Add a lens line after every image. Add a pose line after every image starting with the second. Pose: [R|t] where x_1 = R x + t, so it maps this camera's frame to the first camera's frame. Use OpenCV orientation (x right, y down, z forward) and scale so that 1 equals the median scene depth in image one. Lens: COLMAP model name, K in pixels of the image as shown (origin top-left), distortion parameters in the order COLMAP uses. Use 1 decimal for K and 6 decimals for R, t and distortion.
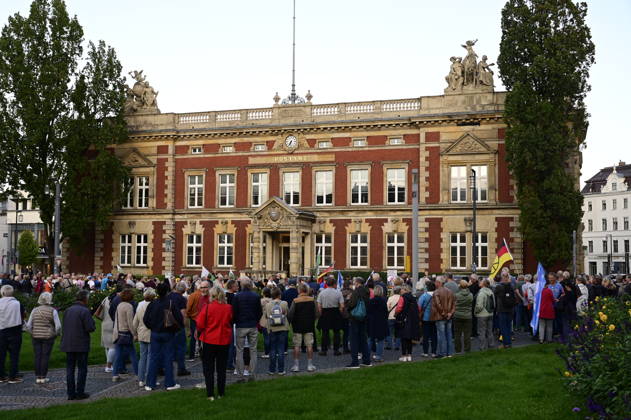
lens RADIAL K [[657.4, 0, 316.0], [0, 657.4, 212.5], [0, 0, 1]] dist [-0.001974, 0.011572]
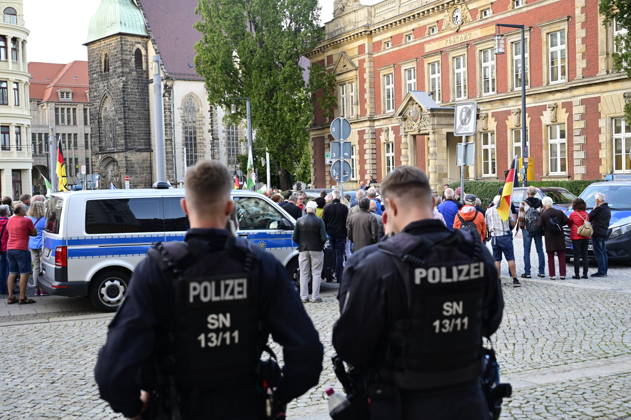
lens RADIAL K [[771.3, 0, 315.5], [0, 771.3, 210.0], [0, 0, 1]] dist [0.001579, 0.019236]
pose [[0.689097, 0.001909, -0.724666, 0.531158], [0.086812, 0.992578, 0.085165, 0.028748], [0.719450, -0.121596, 0.683817, 0.234001]]
